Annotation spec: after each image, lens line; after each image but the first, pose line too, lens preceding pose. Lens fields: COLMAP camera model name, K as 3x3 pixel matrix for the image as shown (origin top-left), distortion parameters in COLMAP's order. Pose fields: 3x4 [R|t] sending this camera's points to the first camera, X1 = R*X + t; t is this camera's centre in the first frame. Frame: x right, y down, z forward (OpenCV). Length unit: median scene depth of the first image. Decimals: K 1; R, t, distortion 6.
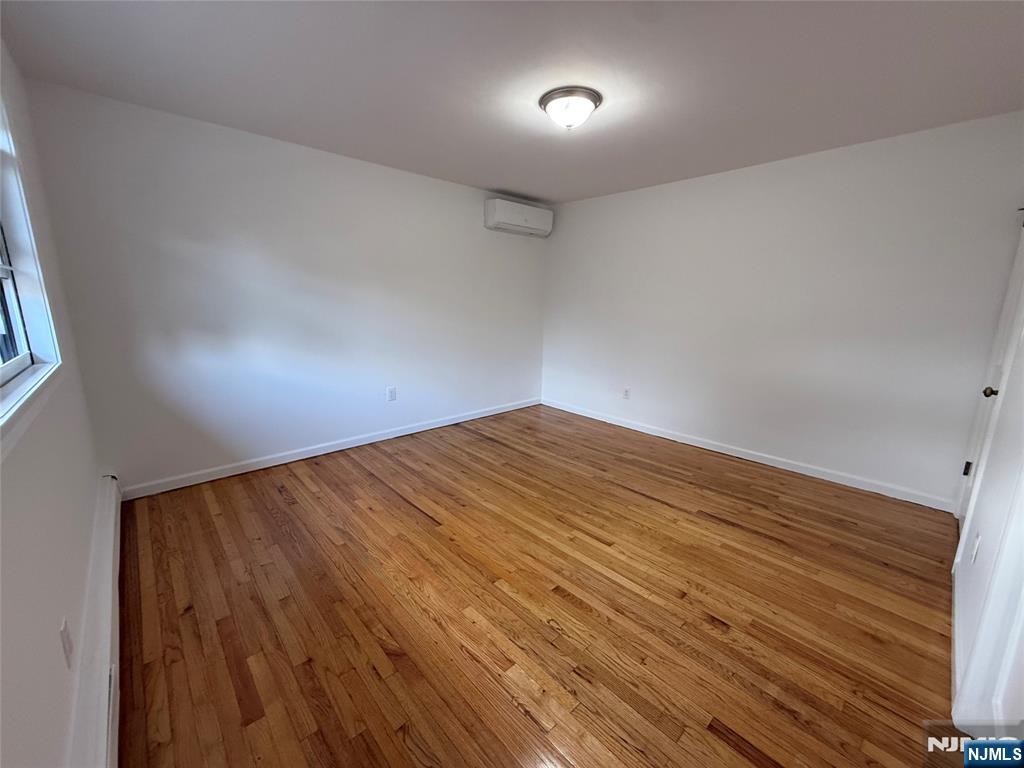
lens RADIAL K [[408.4, 0, 512.0], [0, 408.4, 384.0], [0, 0, 1]] dist [-0.000101, -0.000345]
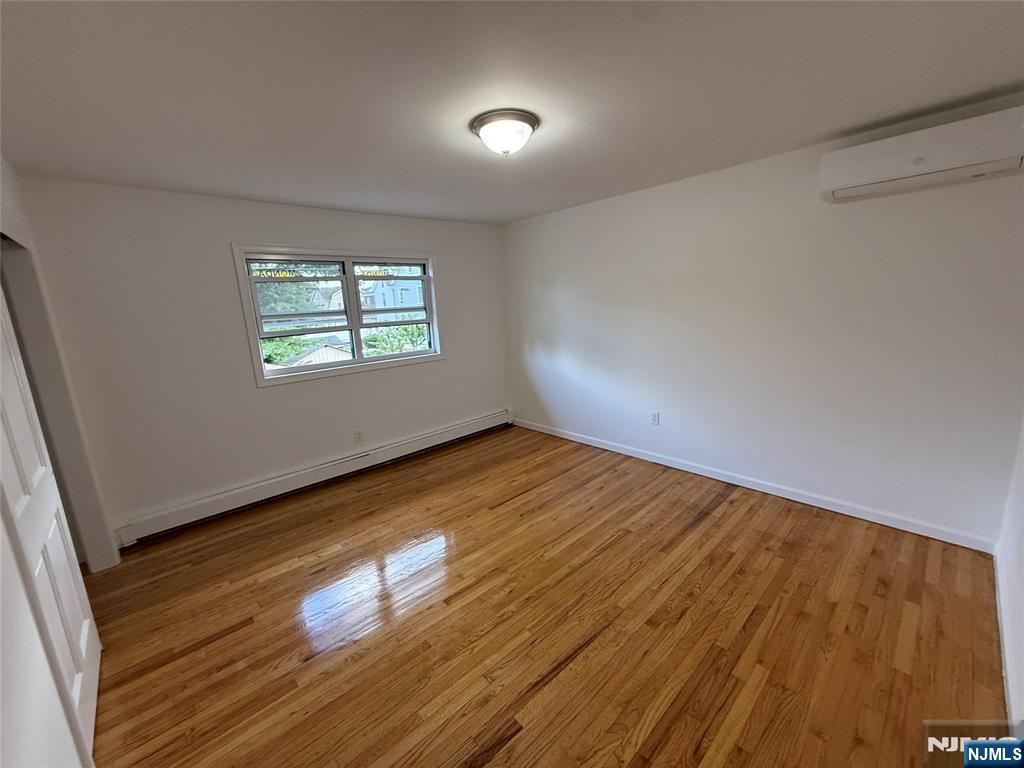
lens RADIAL K [[408.4, 0, 512.0], [0, 408.4, 384.0], [0, 0, 1]] dist [-0.000101, -0.000345]
pose [[-0.005966, 0.186089, -0.982515, 0.787936], [-0.151946, 0.970955, 0.184822, -0.221278], [0.988371, 0.150392, 0.022482, 0.762878]]
